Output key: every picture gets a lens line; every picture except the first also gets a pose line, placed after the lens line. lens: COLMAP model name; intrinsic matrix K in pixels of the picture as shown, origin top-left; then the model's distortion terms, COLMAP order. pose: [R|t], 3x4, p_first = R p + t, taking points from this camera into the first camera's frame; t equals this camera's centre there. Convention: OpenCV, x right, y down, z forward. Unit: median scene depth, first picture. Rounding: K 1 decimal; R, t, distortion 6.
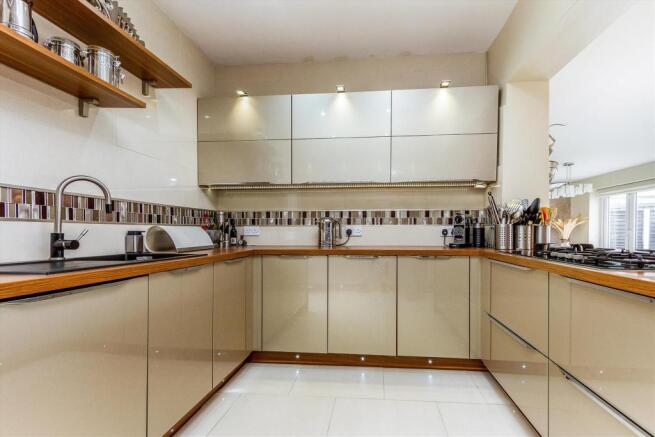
lens RADIAL K [[313.1, 0, 342.8], [0, 313.1, 232.6], [0, 0, 1]] dist [0.003743, 0.002329]
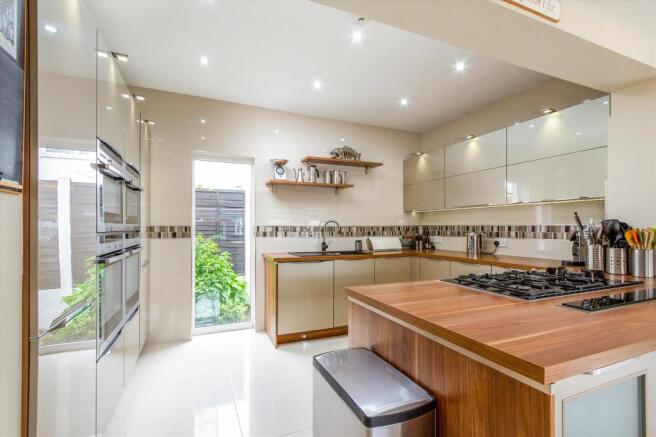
lens RADIAL K [[313.6, 0, 330.1], [0, 313.6, 221.9], [0, 0, 1]] dist [0.003743, 0.002329]
pose [[0.481974, -0.013245, -0.876085, 0.777984], [0.001481, 0.999897, -0.014302, -0.069154], [0.876184, 0.005595, 0.481944, -0.144912]]
